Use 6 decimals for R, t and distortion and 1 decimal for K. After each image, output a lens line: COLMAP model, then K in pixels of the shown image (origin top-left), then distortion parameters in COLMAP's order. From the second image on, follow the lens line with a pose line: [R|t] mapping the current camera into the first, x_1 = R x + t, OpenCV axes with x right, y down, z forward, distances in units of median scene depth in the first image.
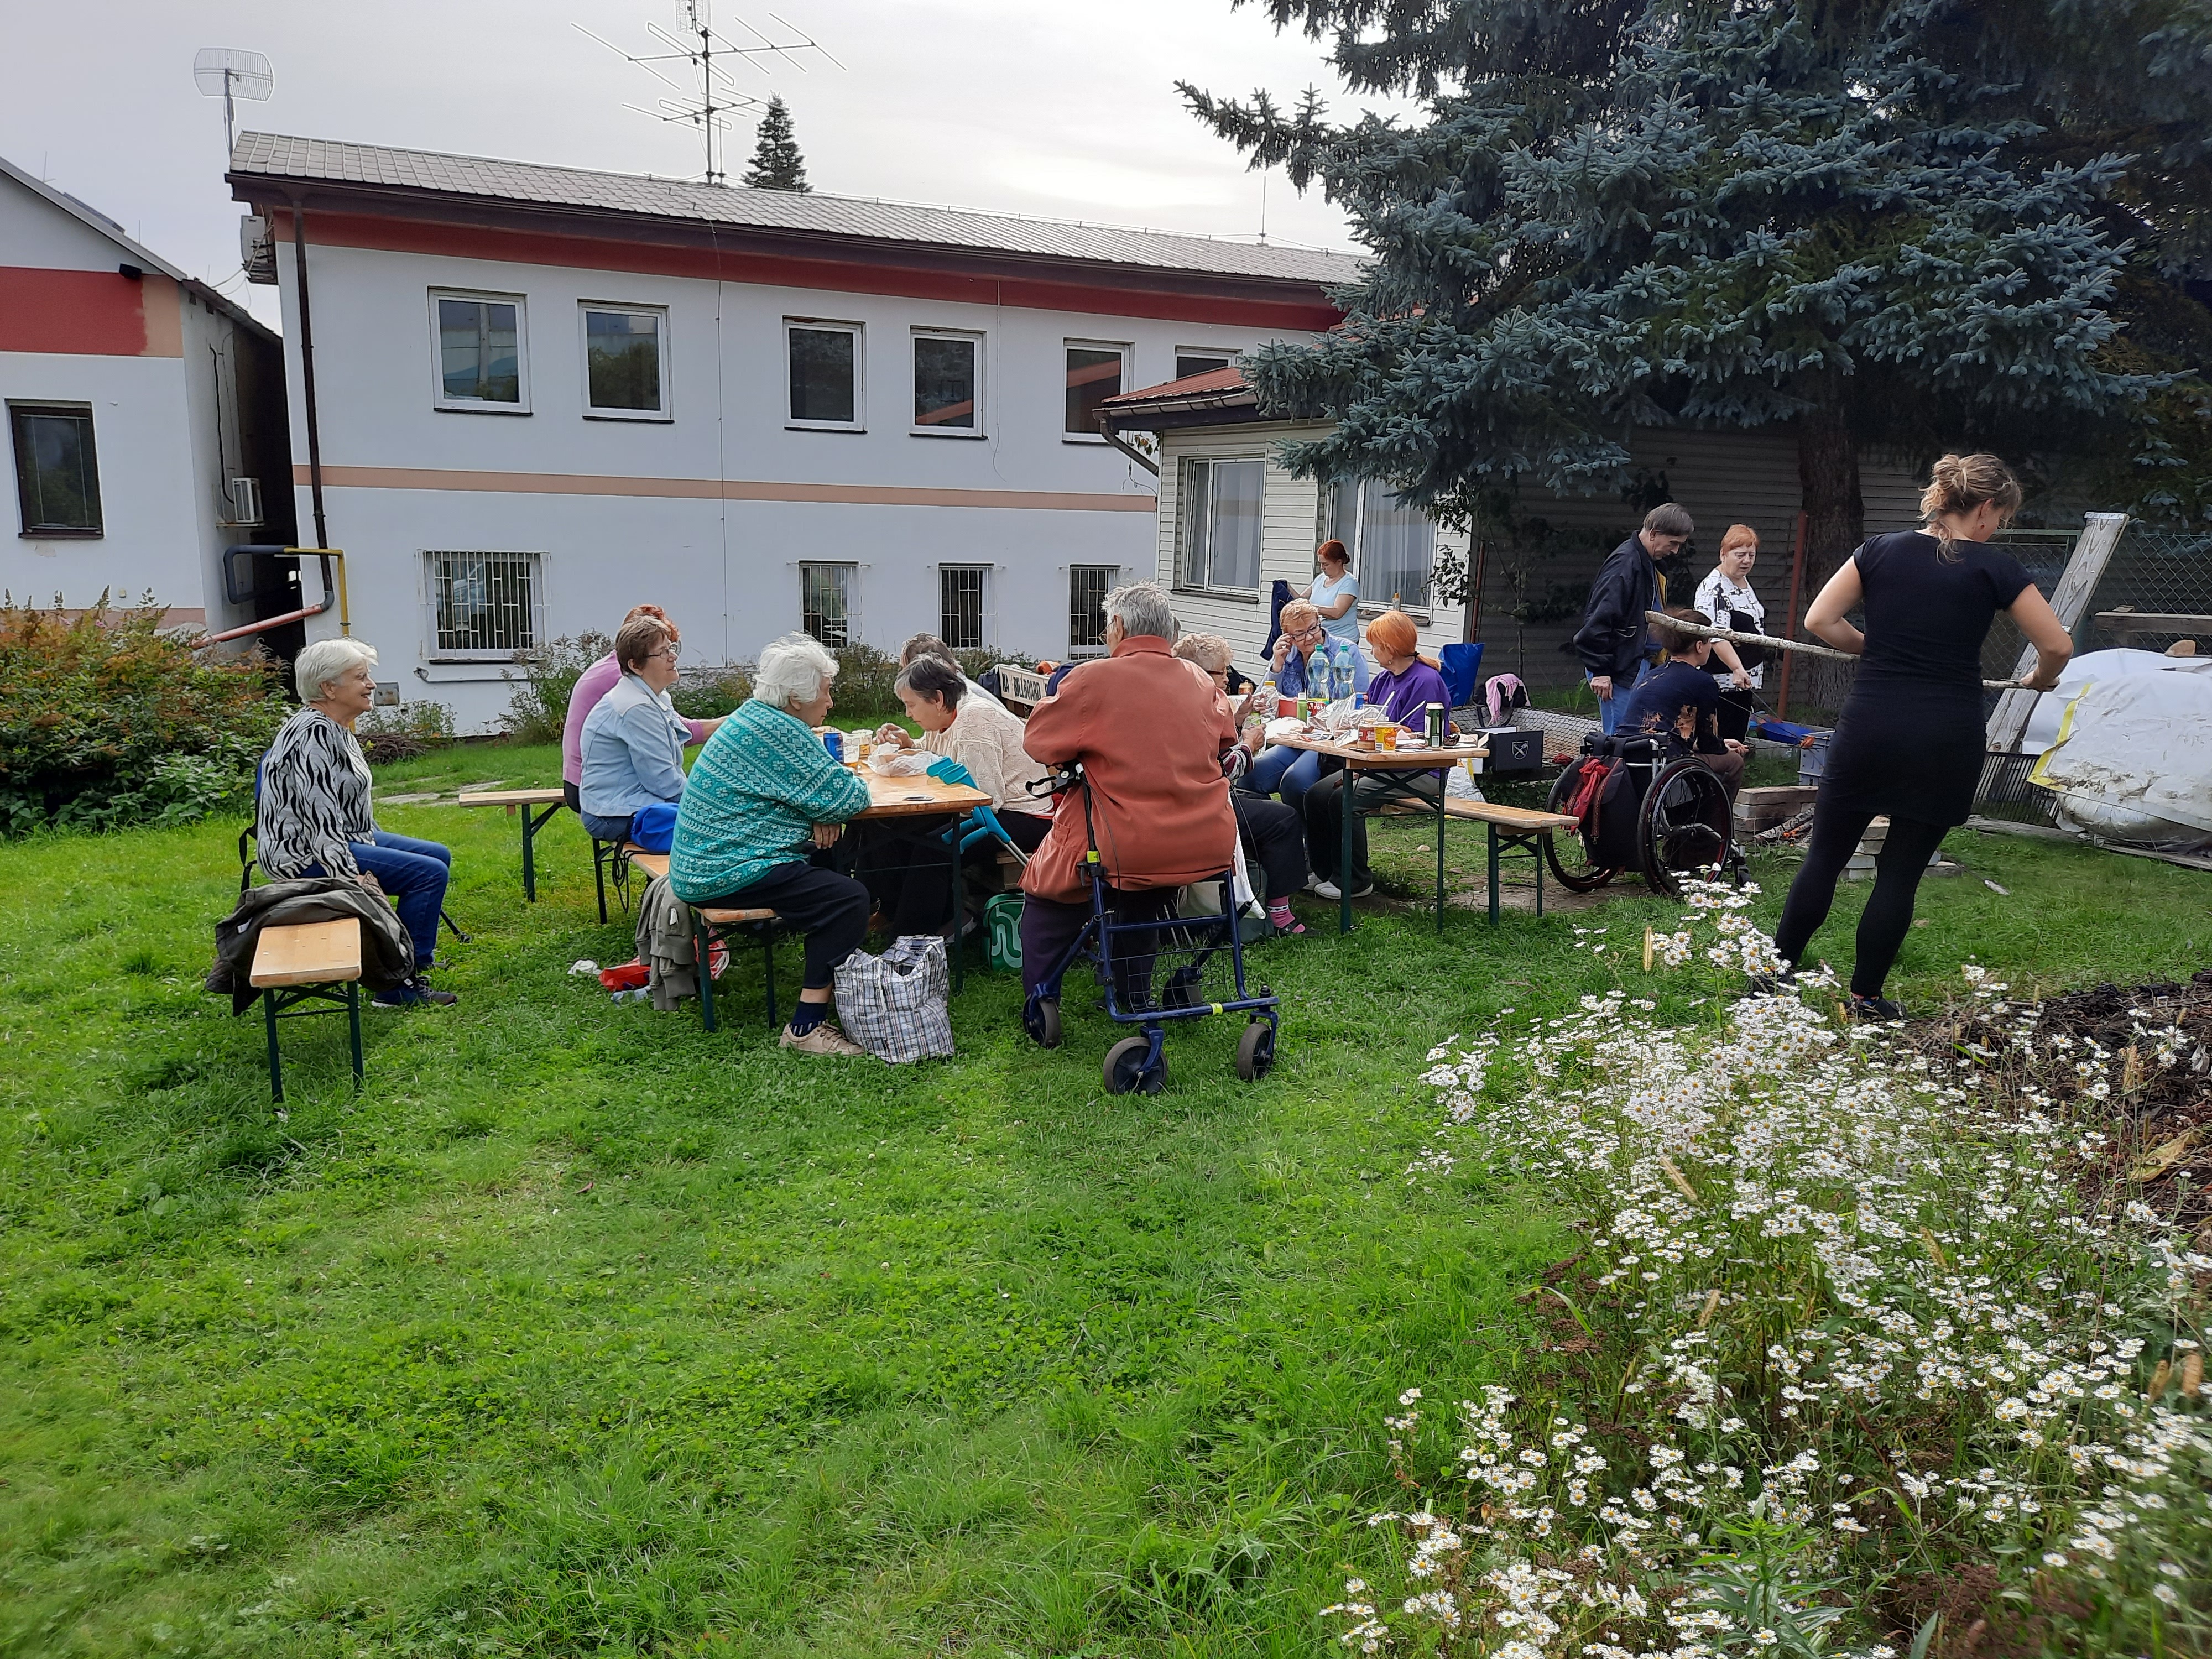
lens RADIAL K [[1672.0, 0, 1138.7], [0, 1672.0, 843.3], [0, 0, 1]] dist [0.053272, -0.050284]
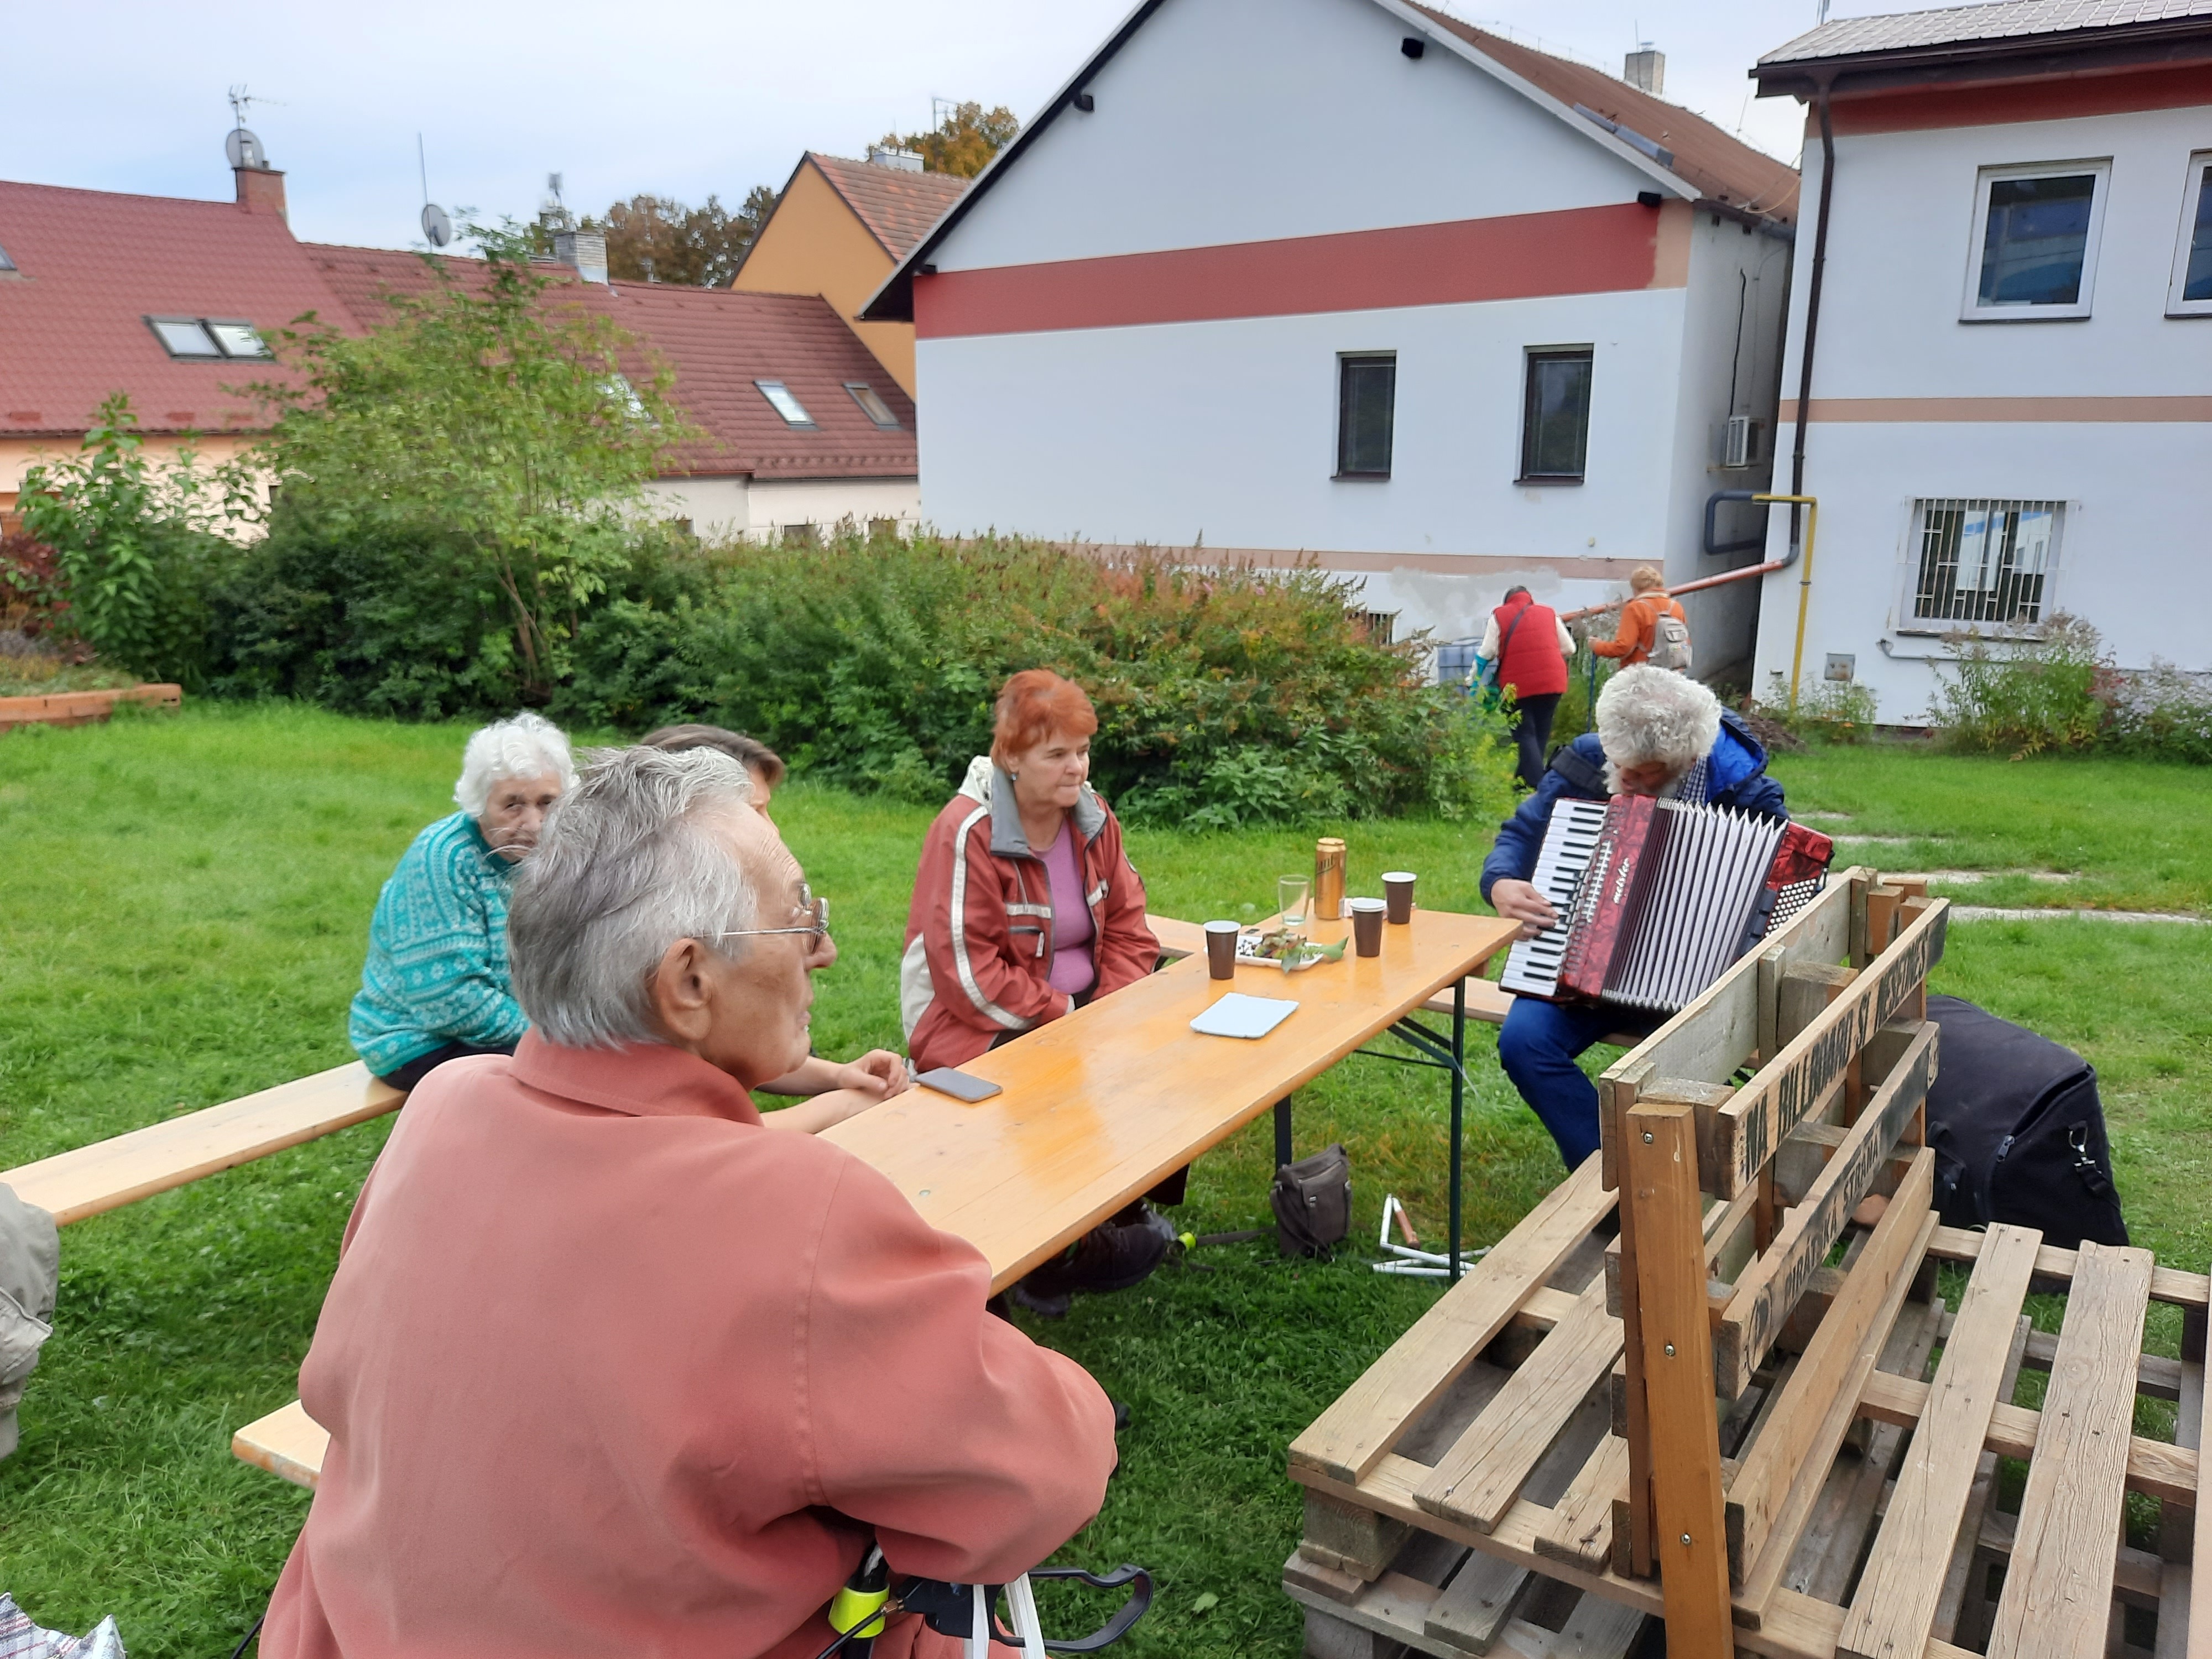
lens RADIAL K [[1672.0, 0, 1104.0], [0, 1672.0, 832.8], [0, 0, 1]] dist [0.053272, -0.050284]
pose [[0.565926, 0.169873, -0.806766, 0.044742], [-0.144422, 0.983839, 0.105849, -0.043916], [0.811708, 0.056612, 0.581313, 0.216164]]
